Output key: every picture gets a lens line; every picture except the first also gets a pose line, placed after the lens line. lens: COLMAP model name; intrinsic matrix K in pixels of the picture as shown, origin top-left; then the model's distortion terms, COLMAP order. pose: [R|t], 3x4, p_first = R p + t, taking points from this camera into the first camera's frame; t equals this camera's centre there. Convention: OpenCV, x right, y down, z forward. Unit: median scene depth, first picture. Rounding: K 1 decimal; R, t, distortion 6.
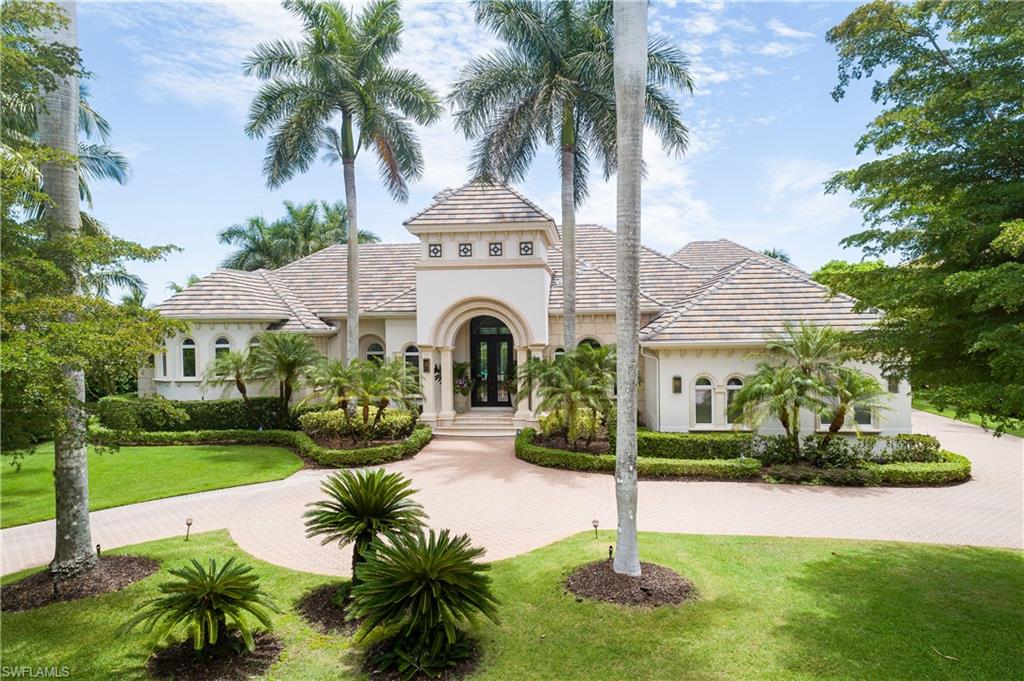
lens RADIAL K [[703.1, 0, 512.0], [0, 703.1, 340.5], [0, 0, 1]] dist [0.030397, 0.003160]
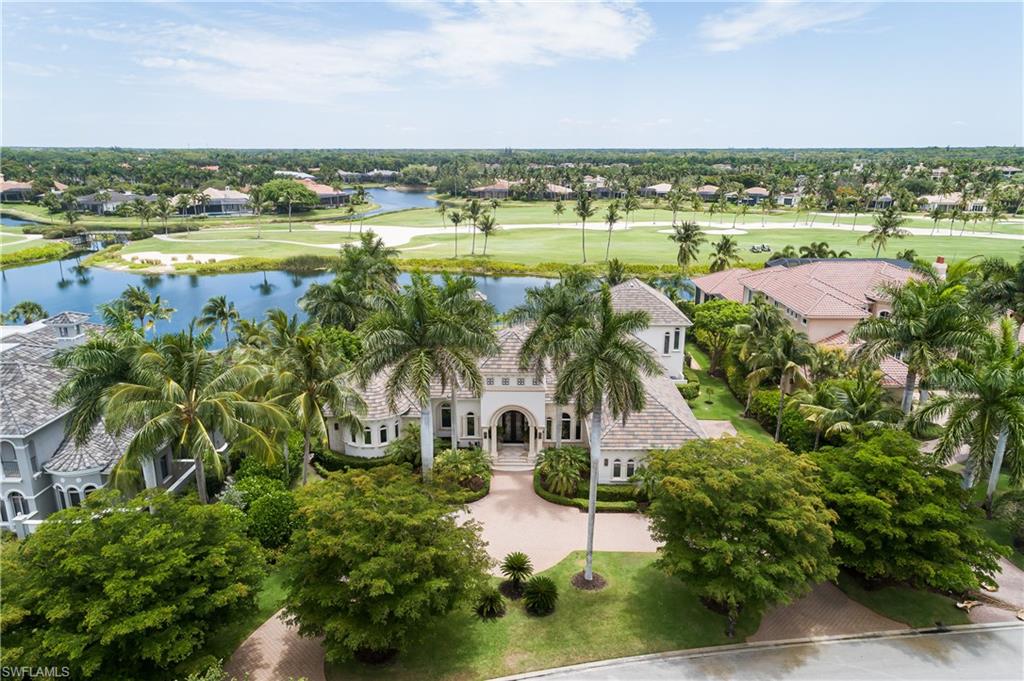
lens RADIAL K [[703.1, 0, 512.0], [0, 703.1, 340.5], [0, 0, 1]] dist [0.030397, 0.003160]
pose [[0.995660, -0.016539, 0.091589, -0.280842], [-0.004742, 0.973792, 0.227391, -0.855149], [-0.092949, -0.226838, 0.969487, -1.131572]]
